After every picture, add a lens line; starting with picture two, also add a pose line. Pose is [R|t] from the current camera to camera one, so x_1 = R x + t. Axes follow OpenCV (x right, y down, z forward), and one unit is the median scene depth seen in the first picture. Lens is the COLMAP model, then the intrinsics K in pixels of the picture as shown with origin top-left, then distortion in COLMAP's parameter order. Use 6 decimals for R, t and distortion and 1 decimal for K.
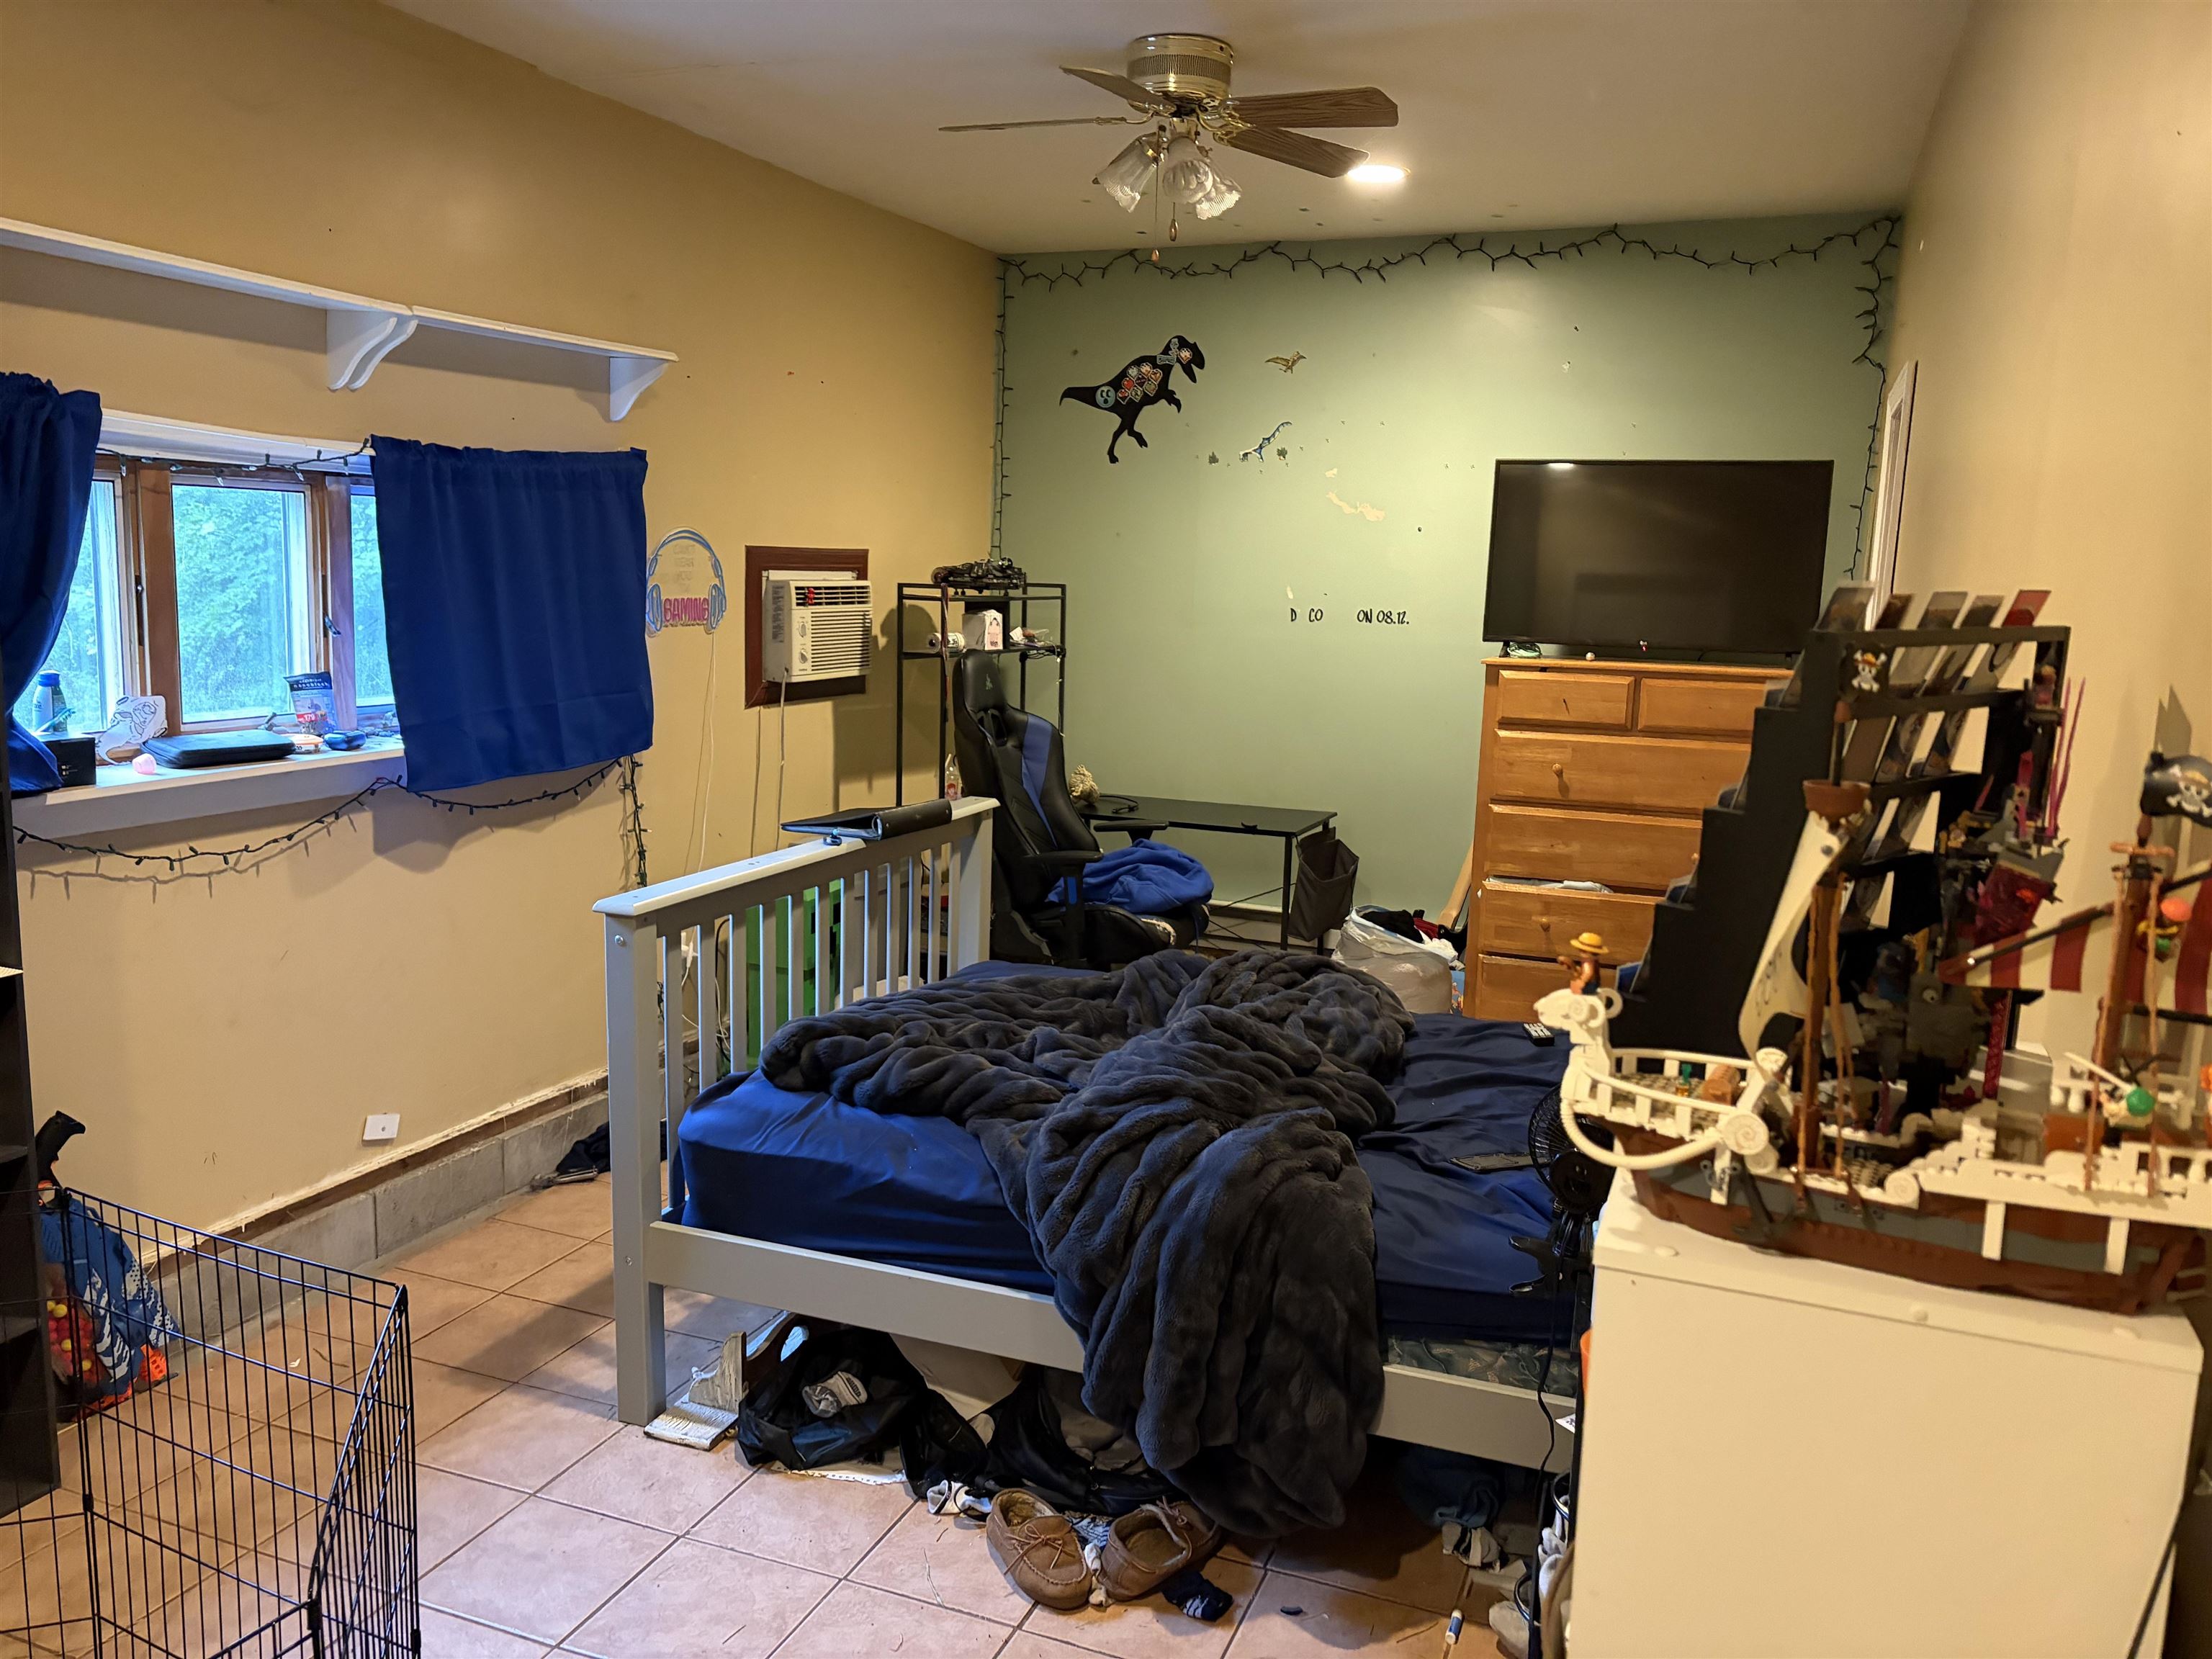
lens RADIAL K [[1663.0, 0, 1108.0], [0, 1663.0, 832.6], [0, 0, 1]] dist [0.048289, -0.062496]
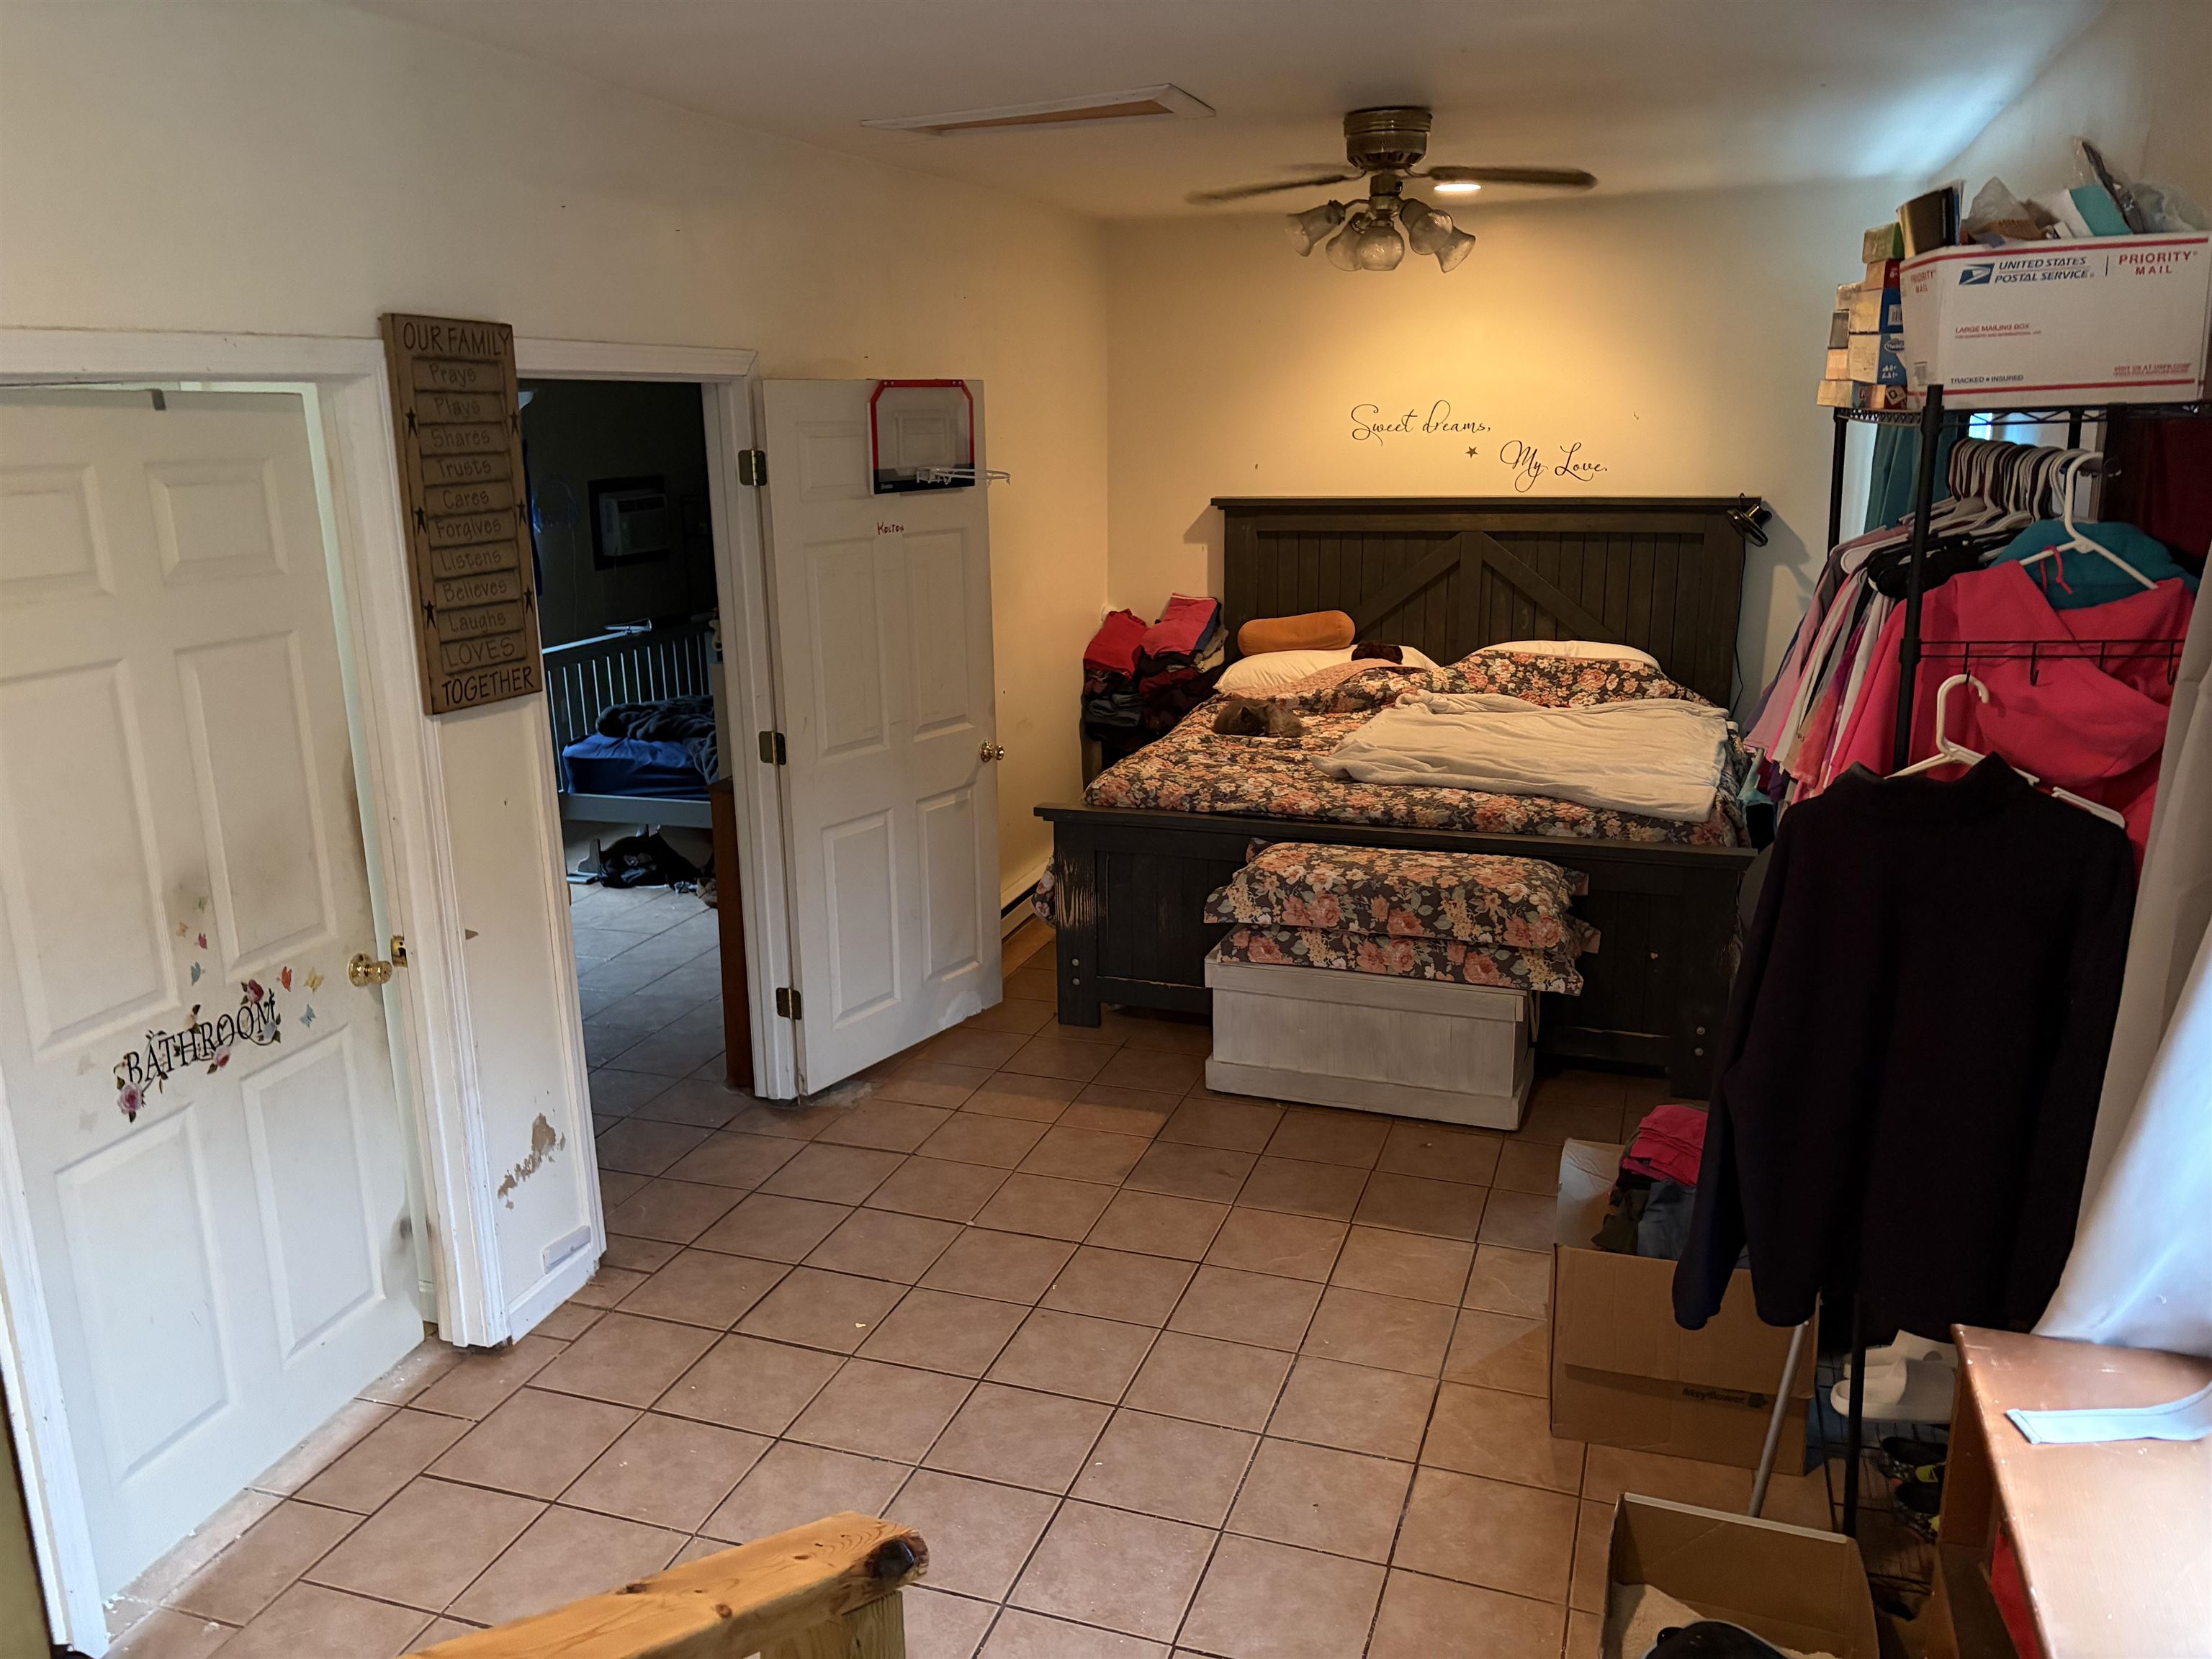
lens RADIAL K [[1663.0, 0, 1105.8], [0, 1663.0, 829.0], [0, 0, 1]] dist [0.048289, -0.062496]
pose [[0.998056, -0.052235, 0.033995, 0.424462], [0.049010, 0.994768, 0.089636, 0.111656], [-0.038499, -0.087795, 0.995394, -1.389467]]
